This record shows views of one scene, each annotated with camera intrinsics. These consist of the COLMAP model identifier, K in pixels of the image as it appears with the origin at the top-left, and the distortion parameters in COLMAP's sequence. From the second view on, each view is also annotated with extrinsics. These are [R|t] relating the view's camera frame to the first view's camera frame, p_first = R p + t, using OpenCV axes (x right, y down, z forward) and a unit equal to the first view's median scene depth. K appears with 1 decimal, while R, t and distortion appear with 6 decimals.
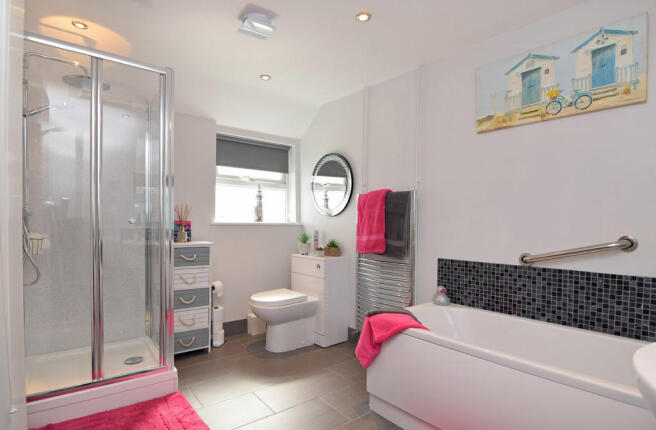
lens RADIAL K [[348.9, 0, 313.7], [0, 348.9, 232.0], [0, 0, 1]] dist [-0.004119, -0.001231]
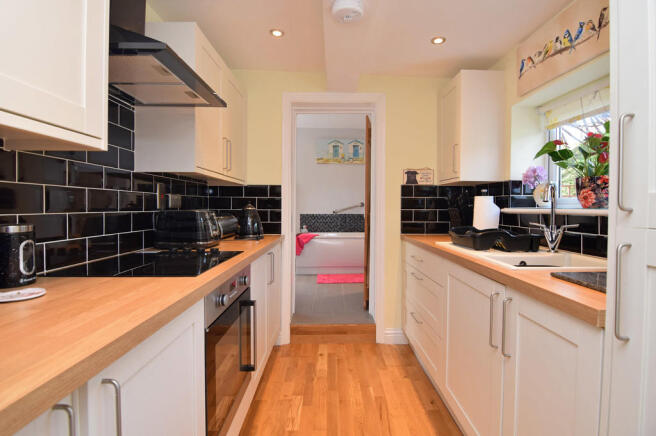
lens RADIAL K [[343.0, 0, 328.5], [0, 343.0, 214.4], [0, 0, 1]] dist [-0.001017, -0.000083]
pose [[0.607961, -0.026890, 0.793511, -1.071374], [0.023798, 0.999594, 0.015641, 0.037044], [-0.793610, 0.009375, 0.608354, -0.427946]]
